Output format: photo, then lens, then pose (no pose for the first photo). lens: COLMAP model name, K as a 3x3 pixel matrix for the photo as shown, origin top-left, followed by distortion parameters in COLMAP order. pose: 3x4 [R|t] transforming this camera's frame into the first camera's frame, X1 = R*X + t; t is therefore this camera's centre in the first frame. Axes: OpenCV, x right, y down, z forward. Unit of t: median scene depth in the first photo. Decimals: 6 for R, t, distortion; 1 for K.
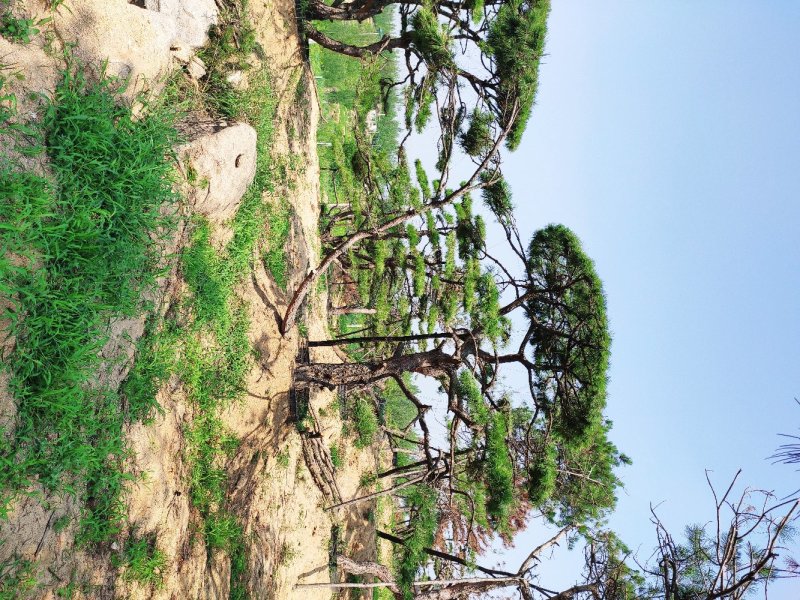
lens RADIAL K [[850.4, 0, 398.5], [0, 850.4, 297.8], [0, 0, 1]] dist [0.043331, 0.000000]
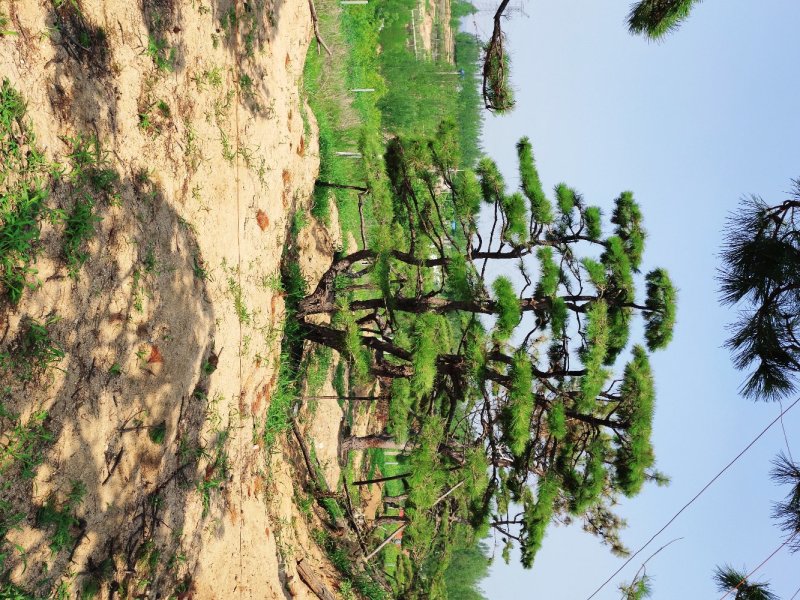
lens RADIAL K [[850.4, 0, 399.8], [0, 850.4, 298.5], [0, 0, 1]] dist [0.043331, 0.000000]
pose [[0.994953, 0.050664, -0.086612, 0.000307], [-0.059679, 0.992693, -0.104876, -0.027970], [0.080665, 0.109516, 0.990706, 0.547823]]
